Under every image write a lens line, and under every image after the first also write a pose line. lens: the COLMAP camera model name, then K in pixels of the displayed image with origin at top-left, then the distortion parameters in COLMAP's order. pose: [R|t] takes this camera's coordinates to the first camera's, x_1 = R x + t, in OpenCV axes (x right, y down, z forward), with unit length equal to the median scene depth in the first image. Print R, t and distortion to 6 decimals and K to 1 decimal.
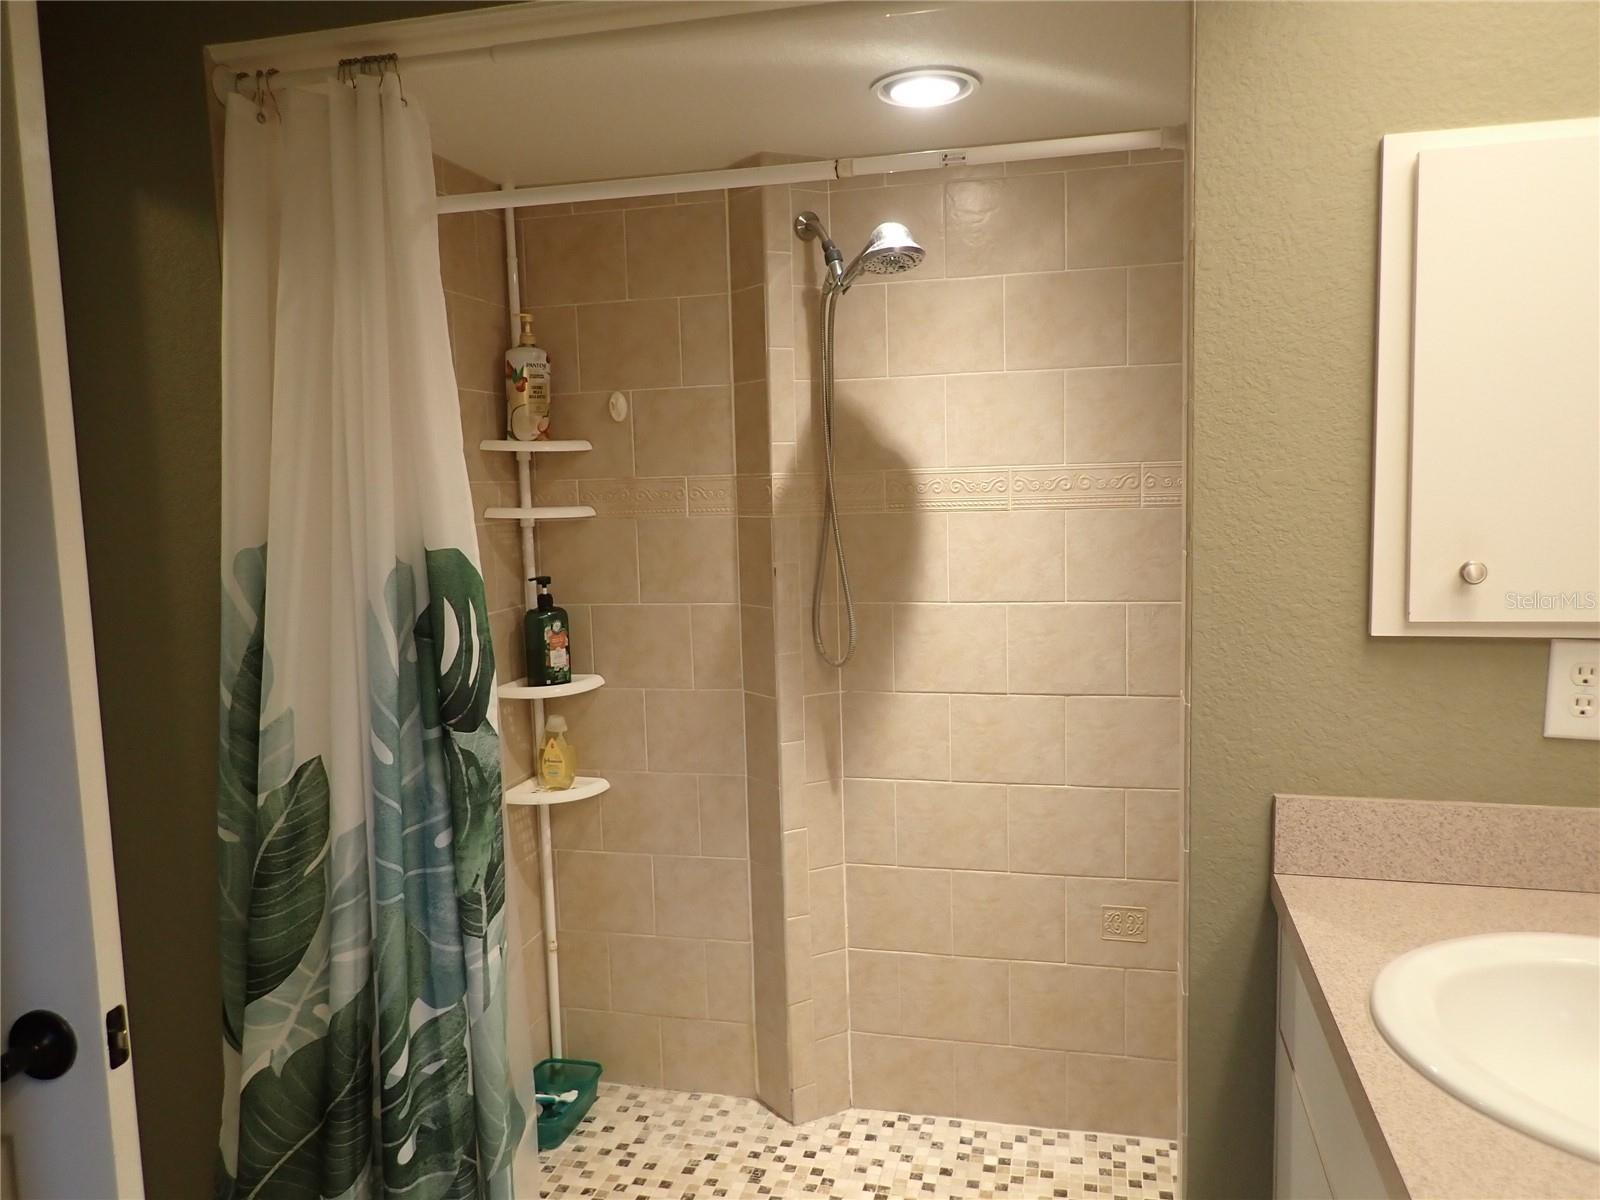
lens RADIAL K [[1193.0, 0, 795.5], [0, 1193.0, 606.8], [0, 0, 1]] dist [0.000506, -0.000117]
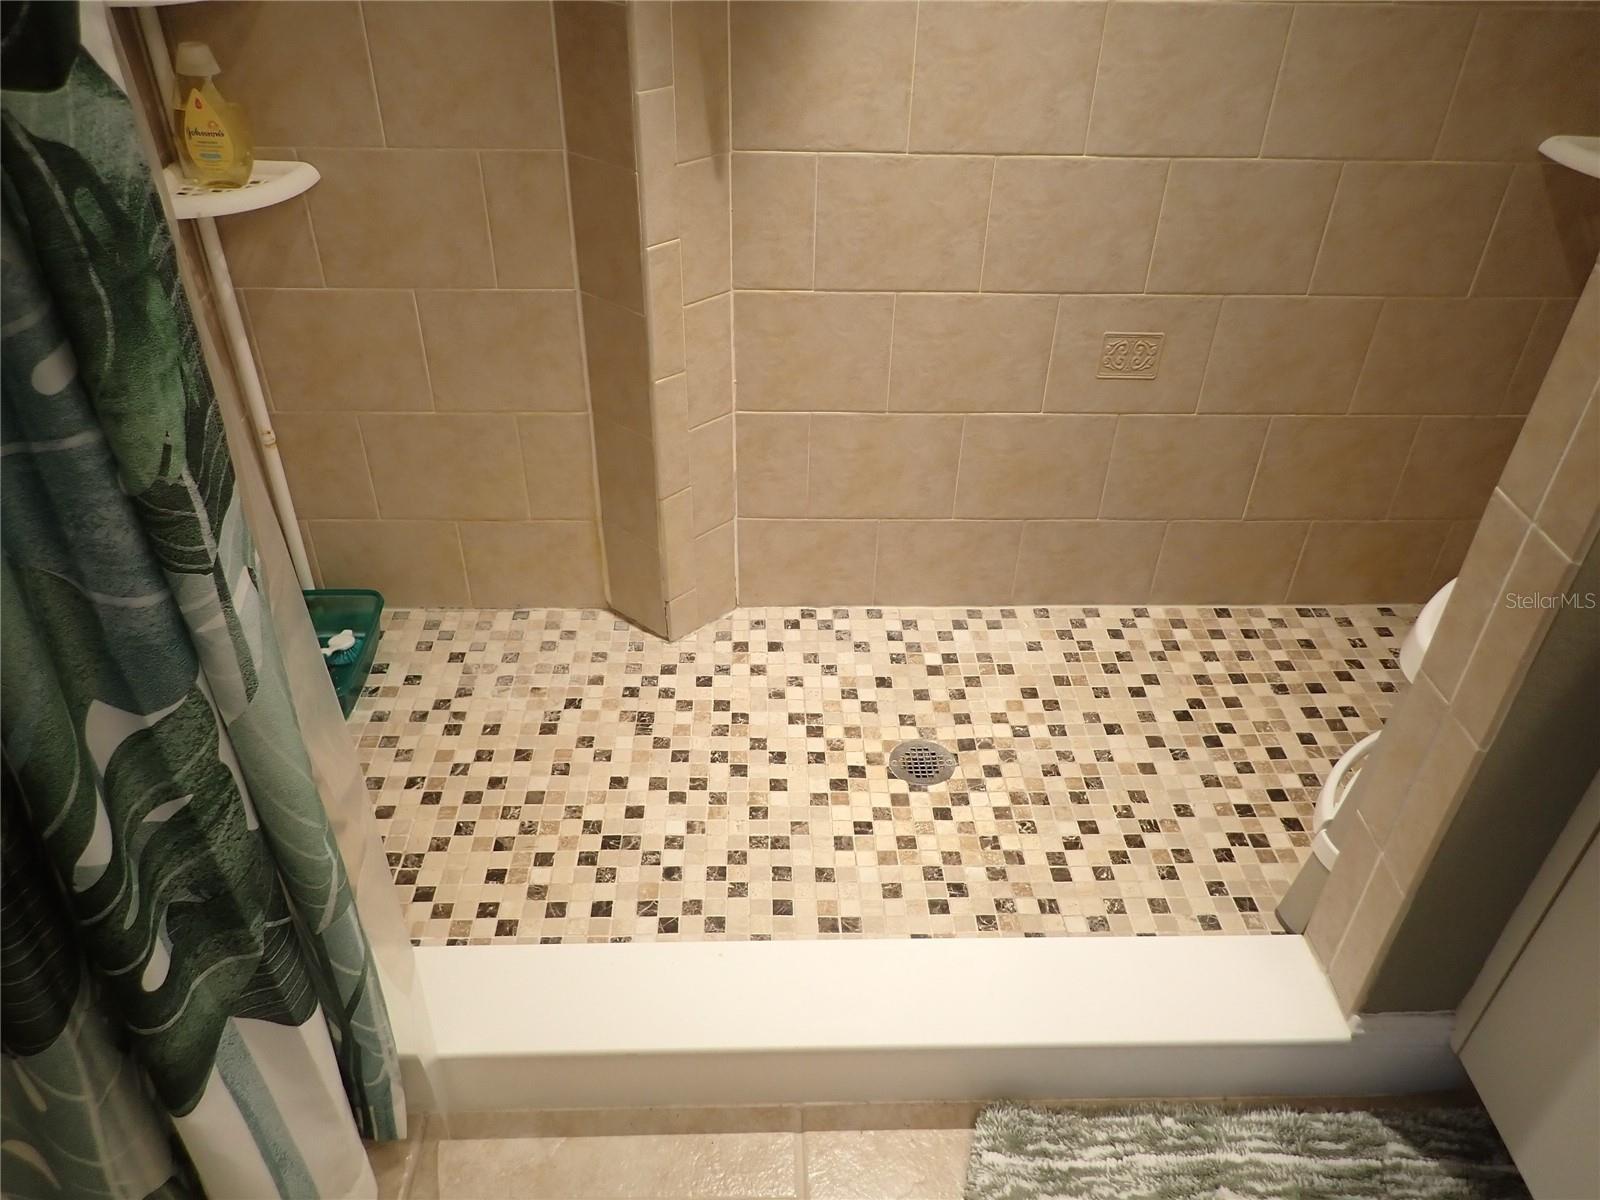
lens RADIAL K [[1193.0, 0, 801.1], [0, 1193.0, 610.4], [0, 0, 1]] dist [0.000506, -0.000117]
pose [[0.959706, -0.126531, 0.250908, -0.116682], [-0.019324, 0.861058, 0.508139, 0.037093], [-0.280342, -0.492512, 0.823917, 0.396690]]
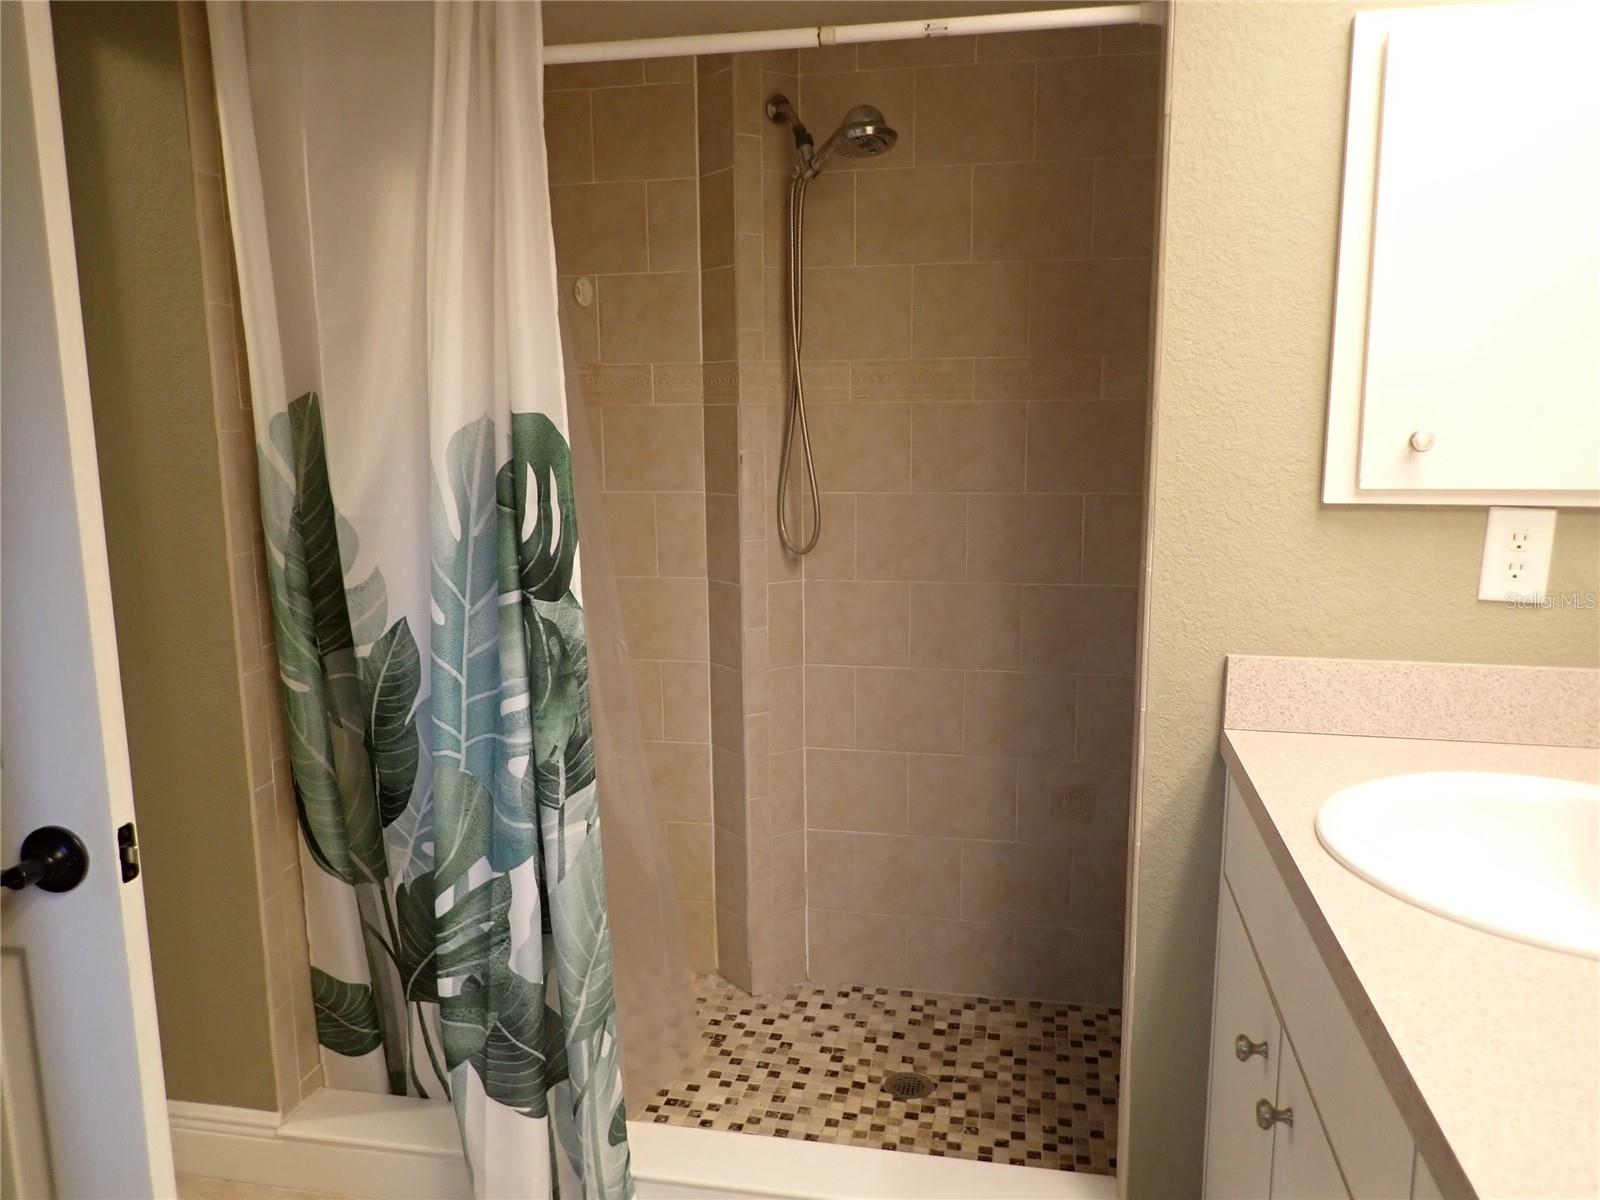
lens RADIAL K [[1193.0, 0, 798.4], [0, 1193.0, 608.4], [0, 0, 1]] dist [0.000506, -0.000117]
pose [[0.998640, 0.010241, 0.051114, -0.019523], [-0.013453, 0.997929, 0.062901, 0.033625], [-0.050364, -0.063503, 0.996710, -0.018828]]
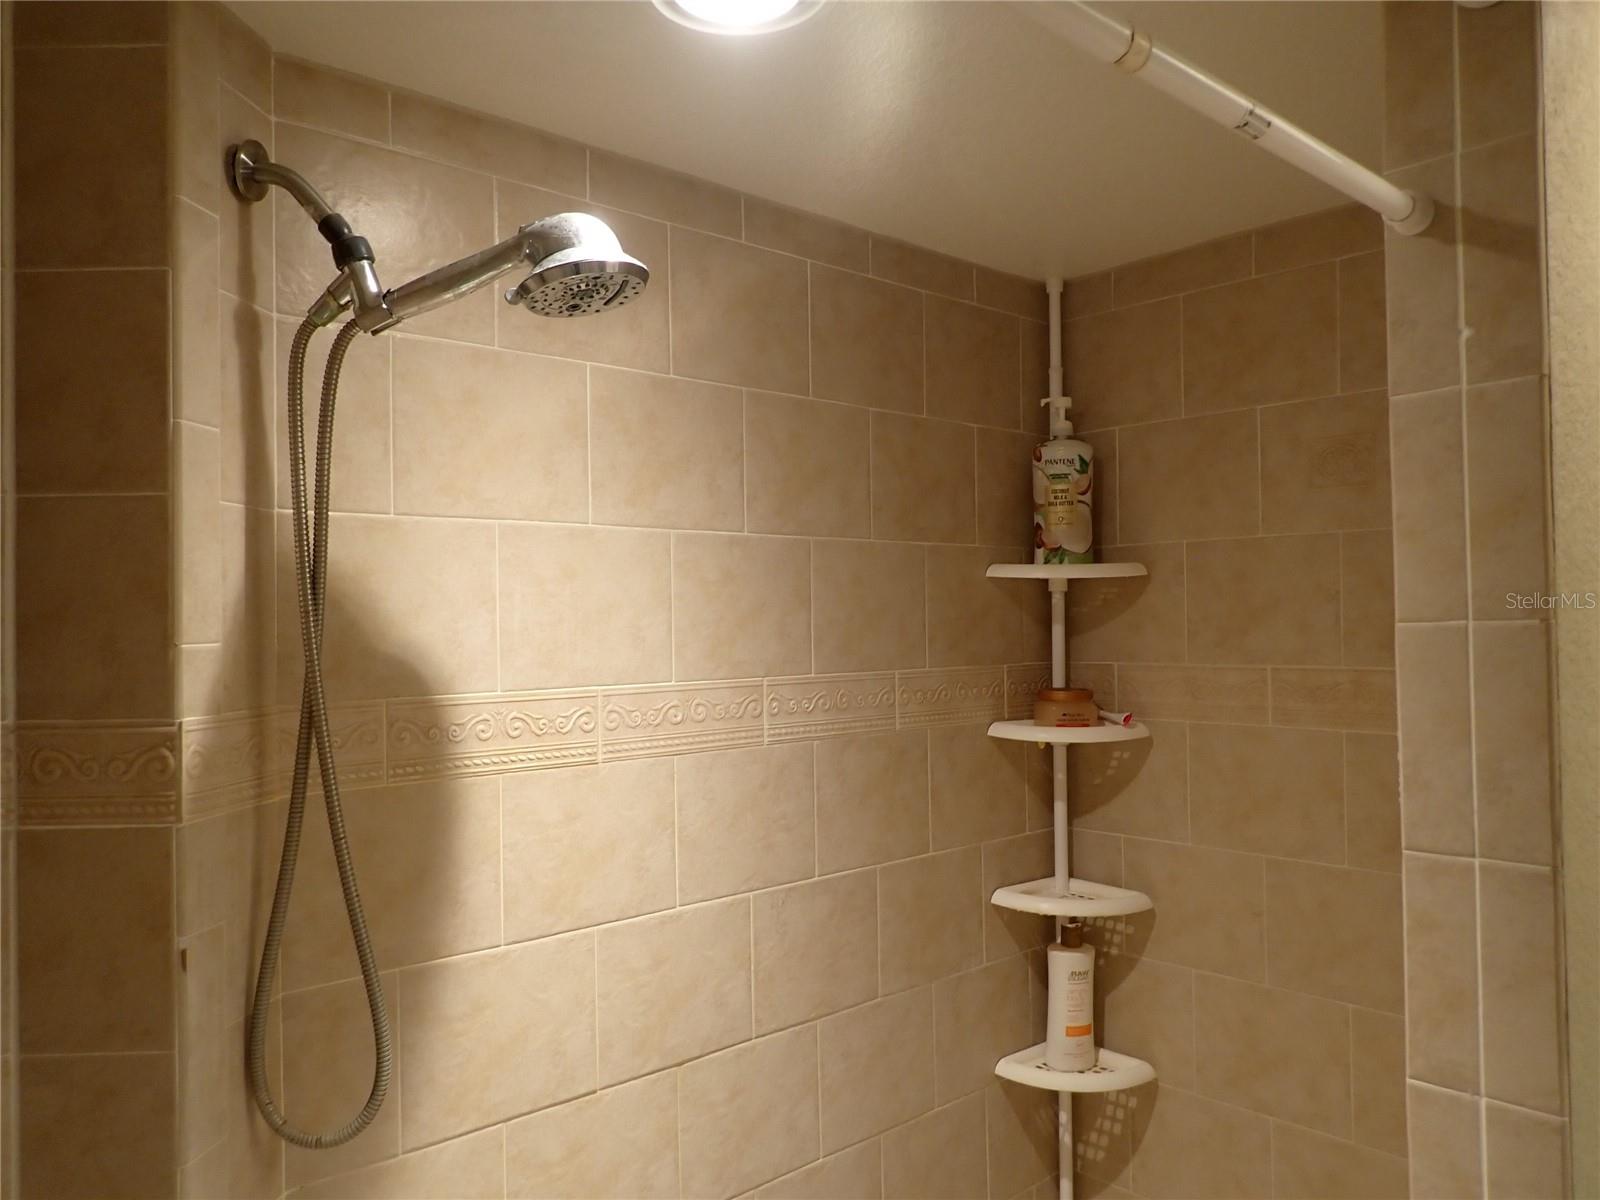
lens RADIAL K [[1193.0, 0, 800.7], [0, 1193.0, 600.1], [0, 0, 1]] dist [0.000506, -0.000117]
pose [[0.541924, 0.032722, 0.839790, -0.258768], [0.081890, 0.992431, -0.091513, -0.100502], [-0.836429, 0.118364, 0.535142, 0.614424]]
